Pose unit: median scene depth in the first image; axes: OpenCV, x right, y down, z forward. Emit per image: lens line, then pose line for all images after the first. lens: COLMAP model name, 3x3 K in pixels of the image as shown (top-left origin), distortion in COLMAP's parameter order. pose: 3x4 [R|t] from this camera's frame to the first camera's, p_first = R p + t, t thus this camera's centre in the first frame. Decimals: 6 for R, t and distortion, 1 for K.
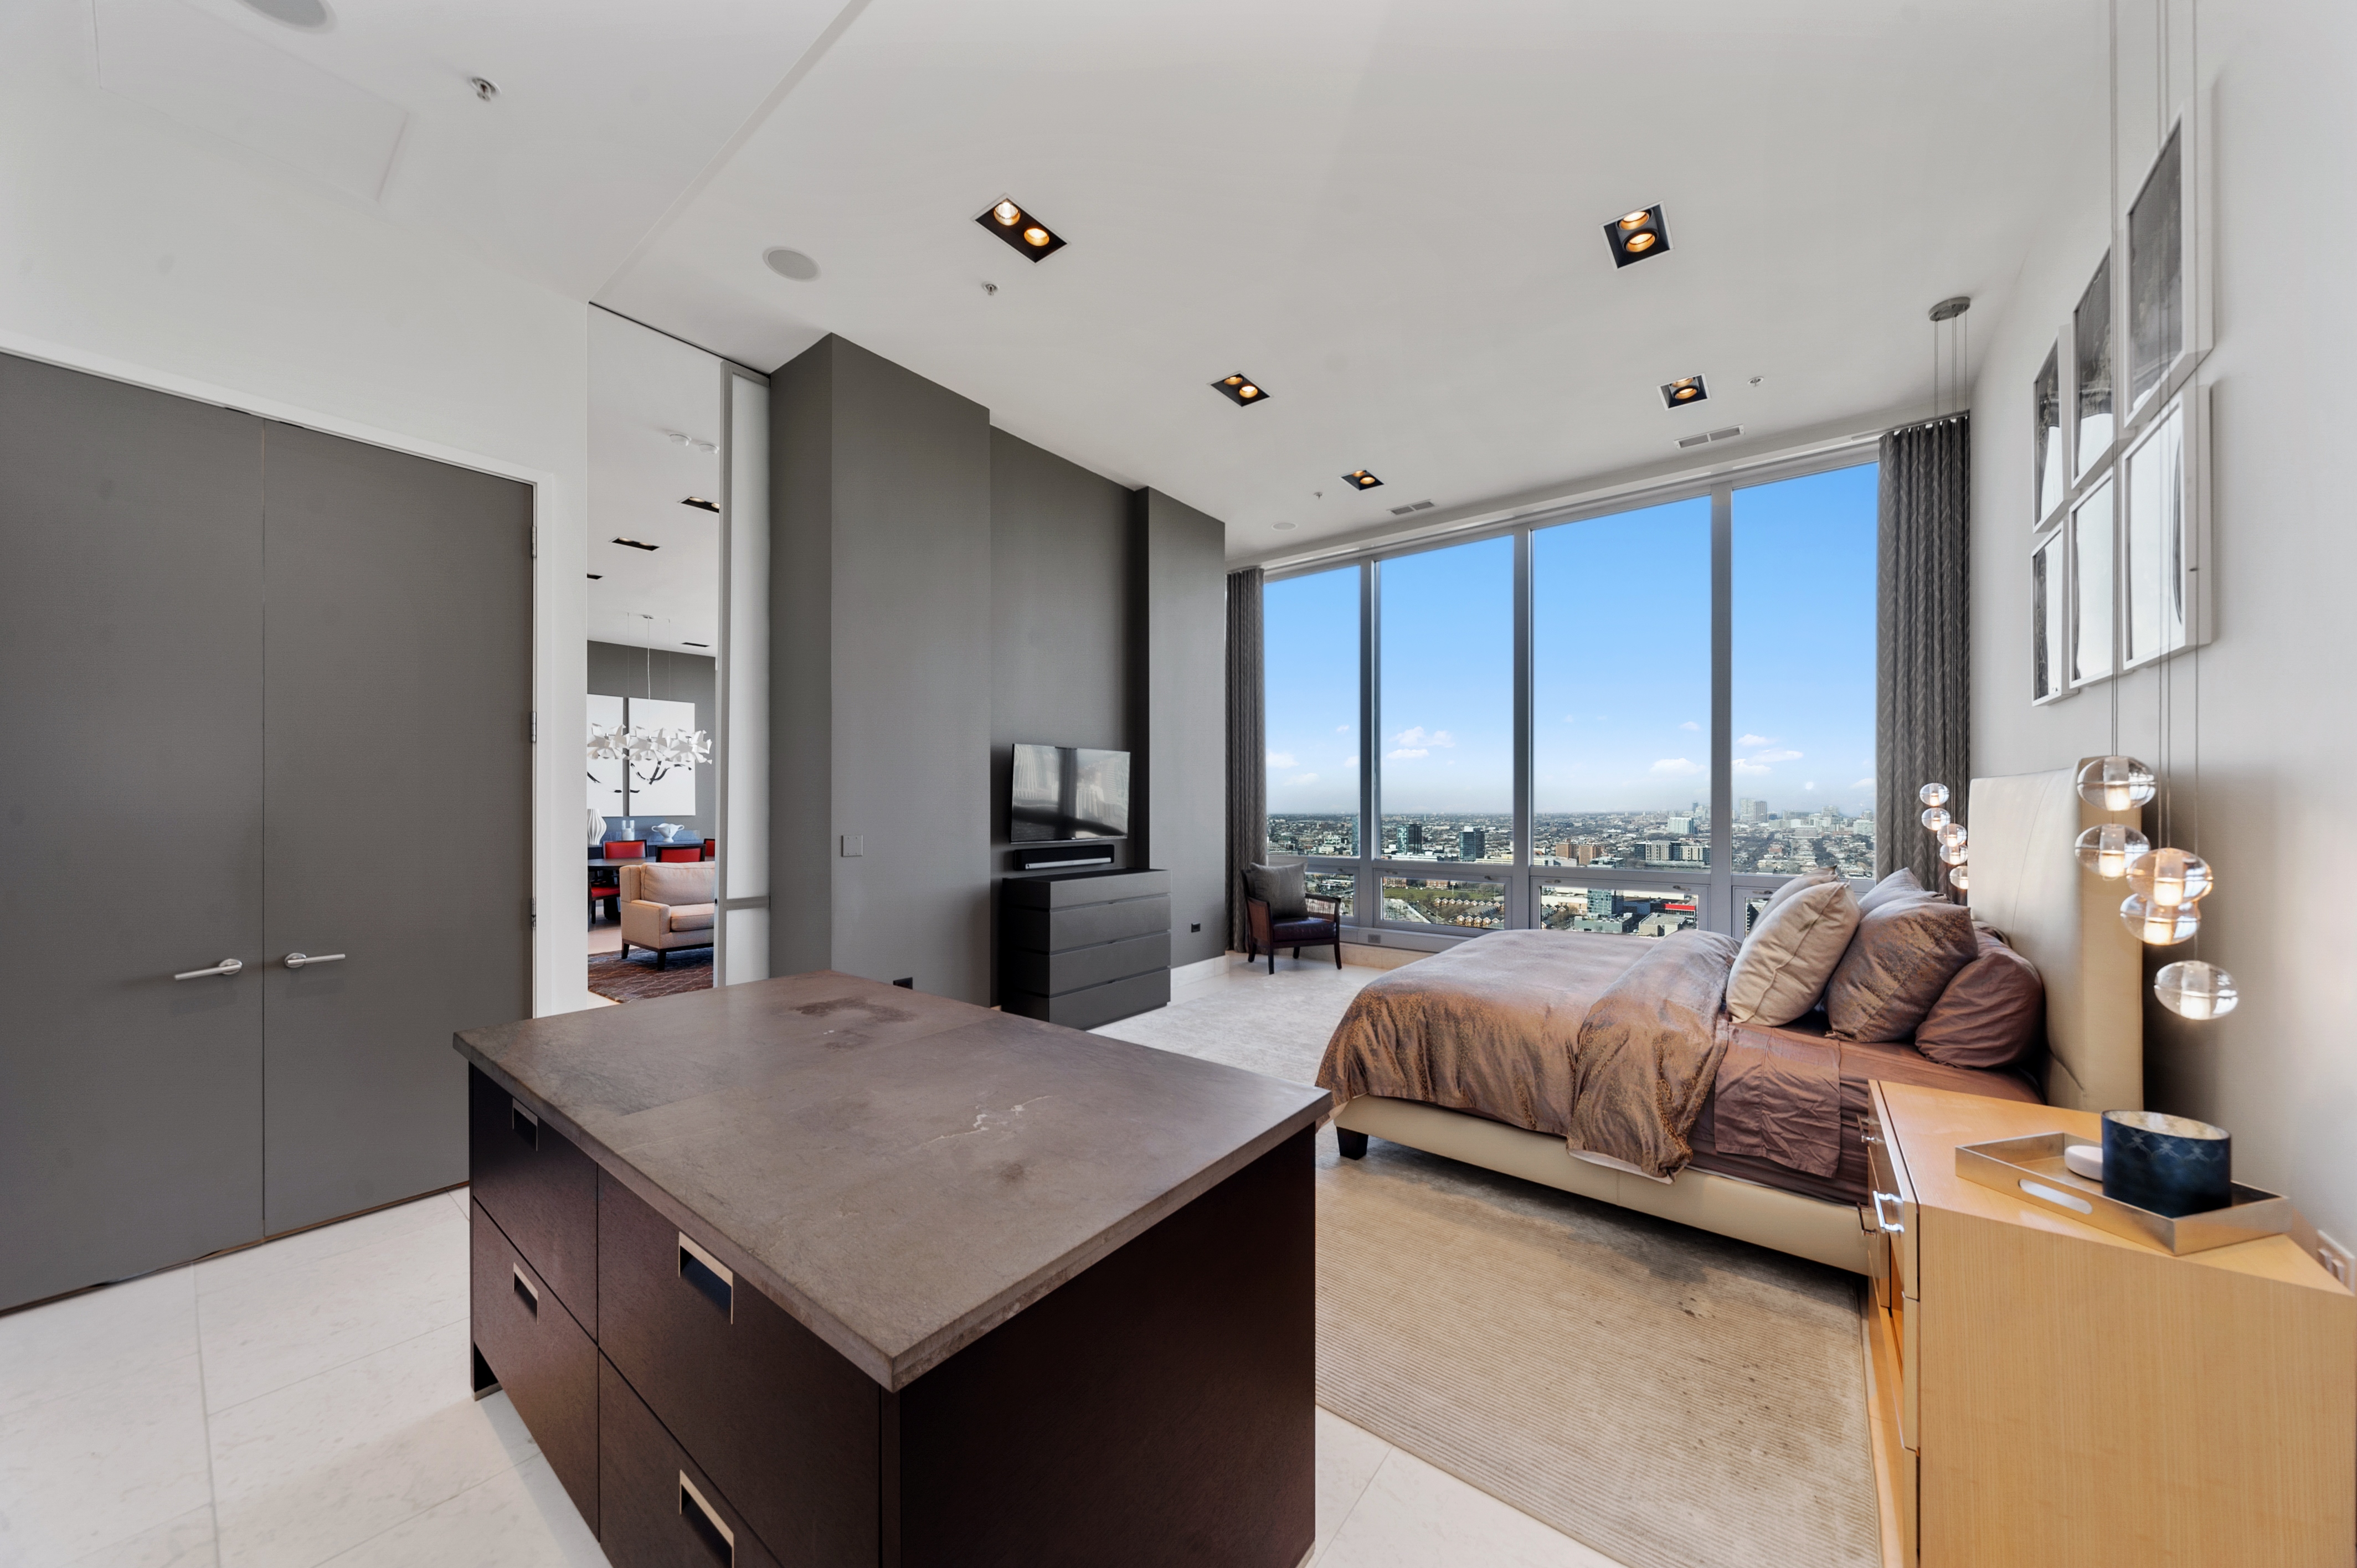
lens RADIAL K [[799.7, 0, 1189.8], [0, 799.7, 805.1], [0, 0, 1]] dist [0.000462, 0.000107]
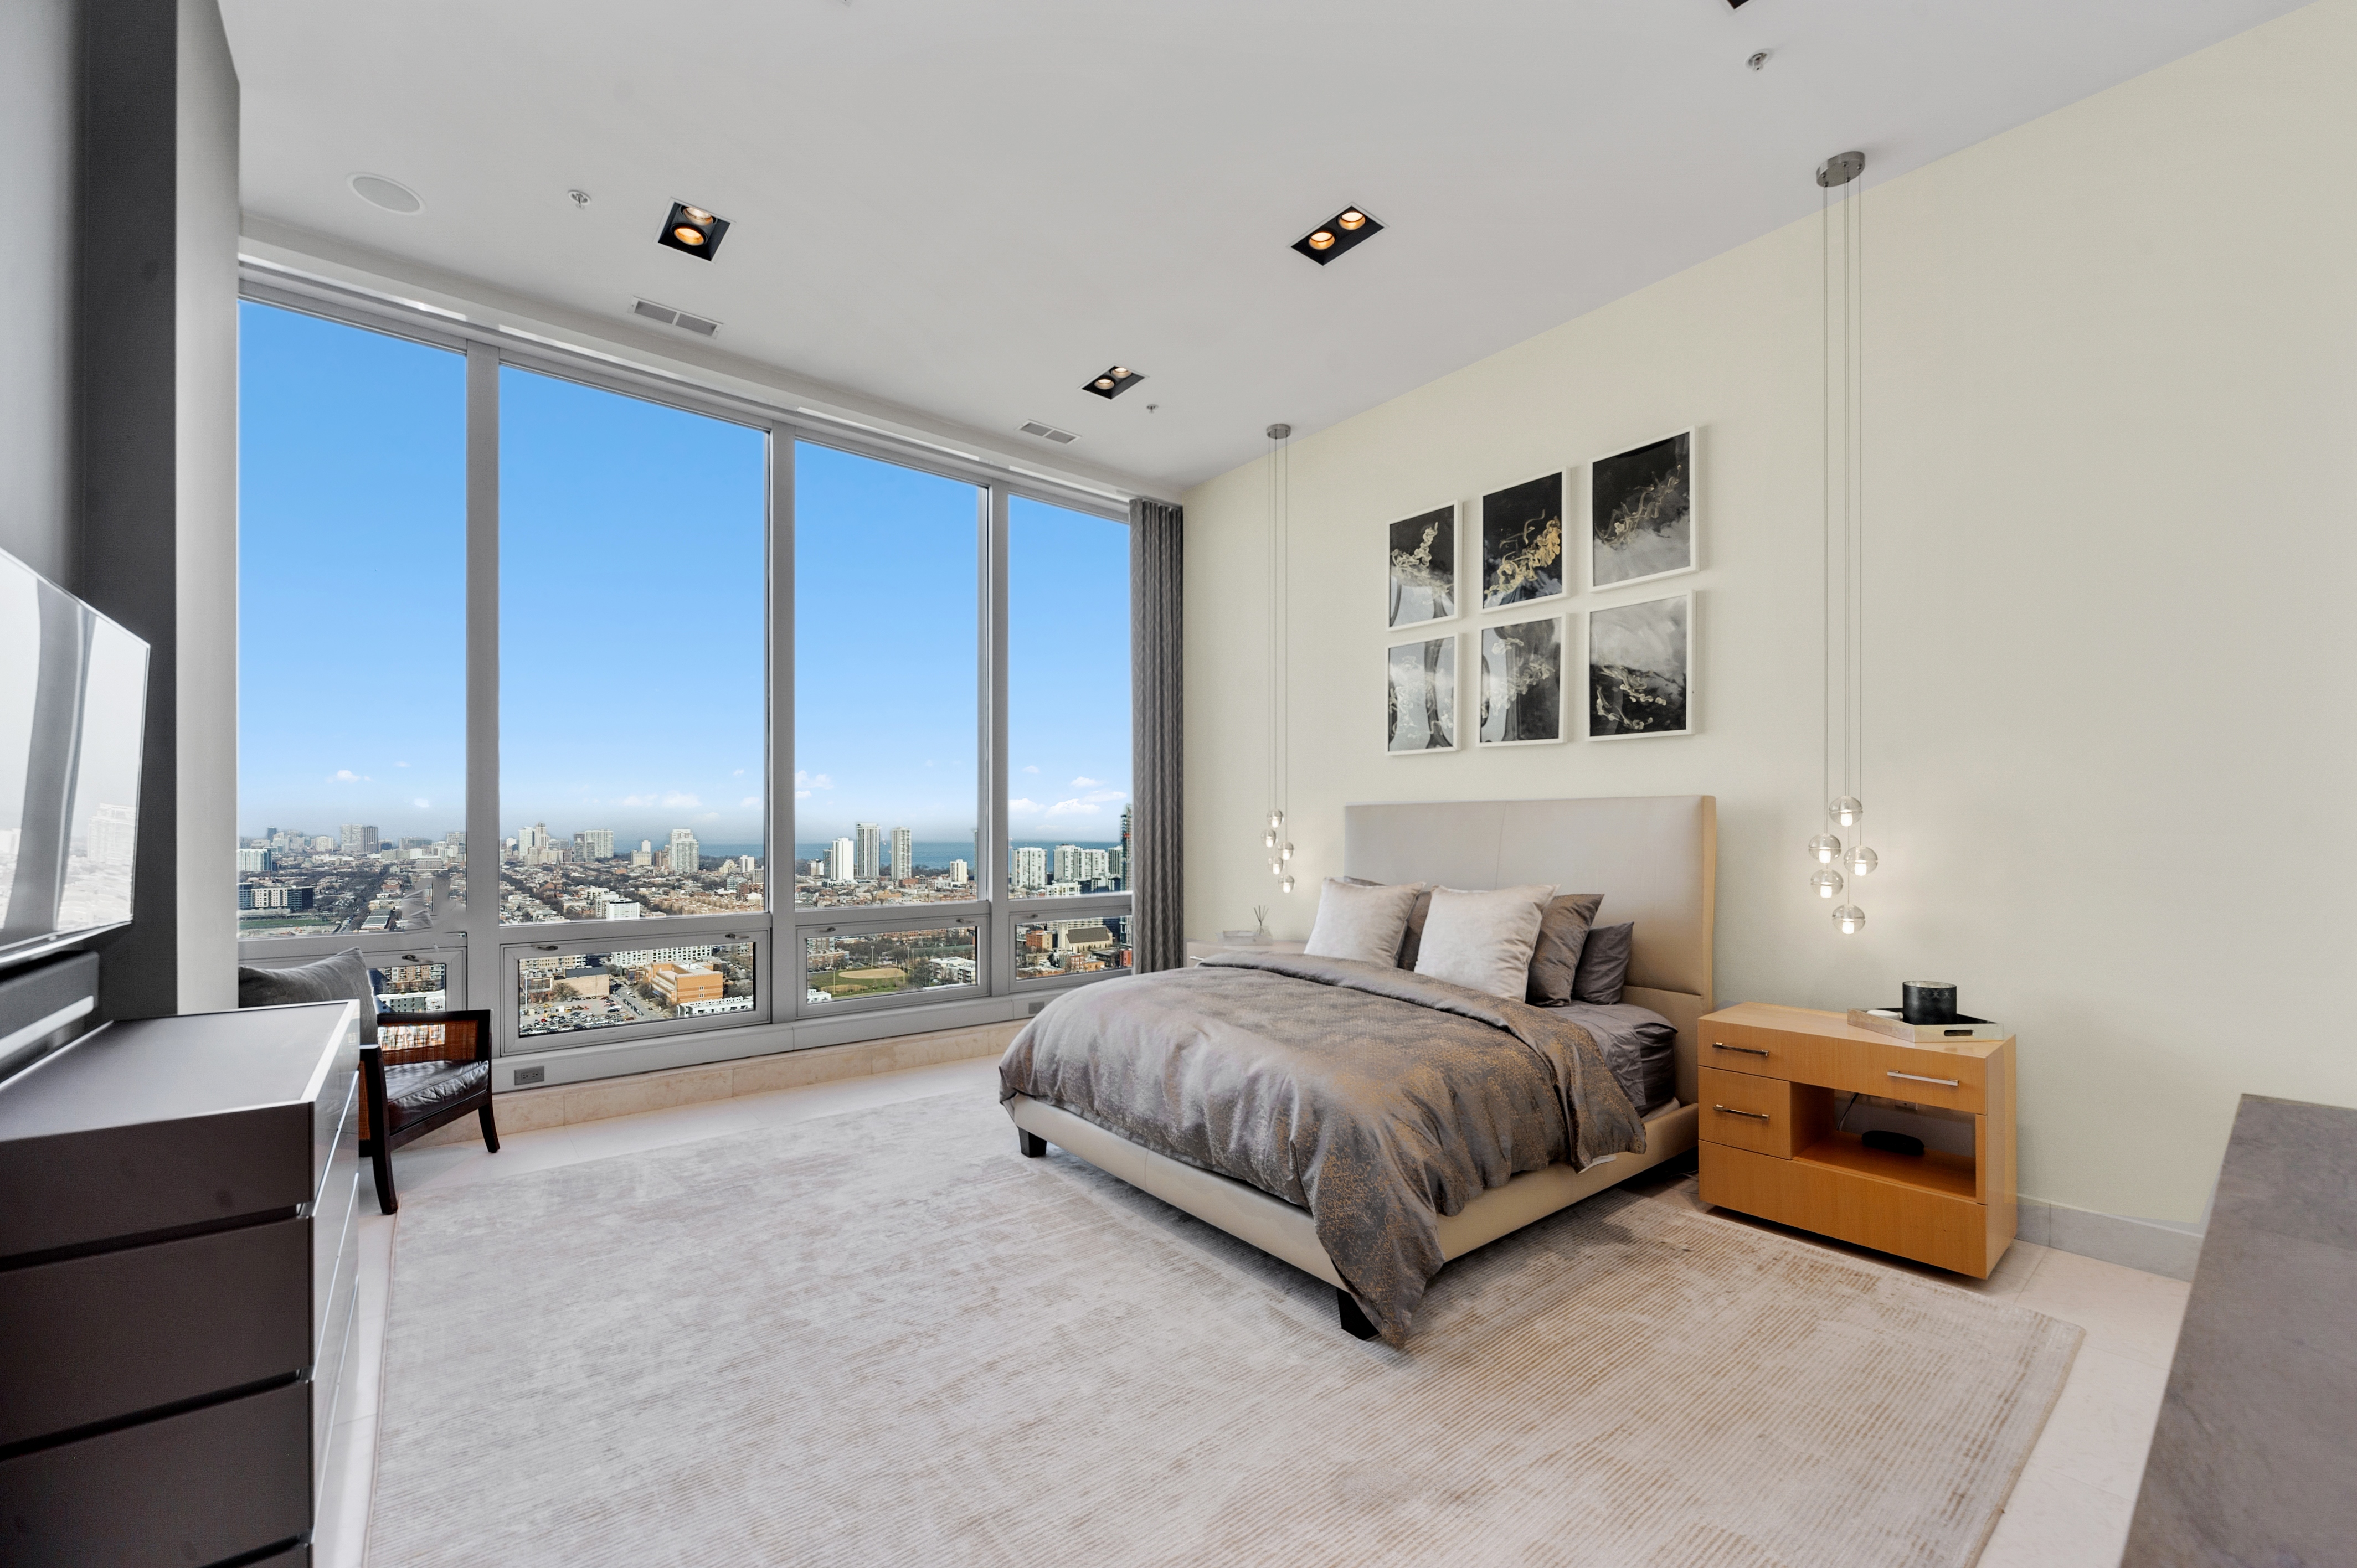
lens RADIAL K [[927.4, 0, 1184.8], [0, 927.4, 834.4], [0, 0, 1]] dist [0.000483, 0.000028]
pose [[0.228504, -0.002440, 0.973540, -0.386849], [-0.000651, 0.999996, 0.002659, 0.006639], [-0.973543, -0.001242, 0.228502, 0.618415]]
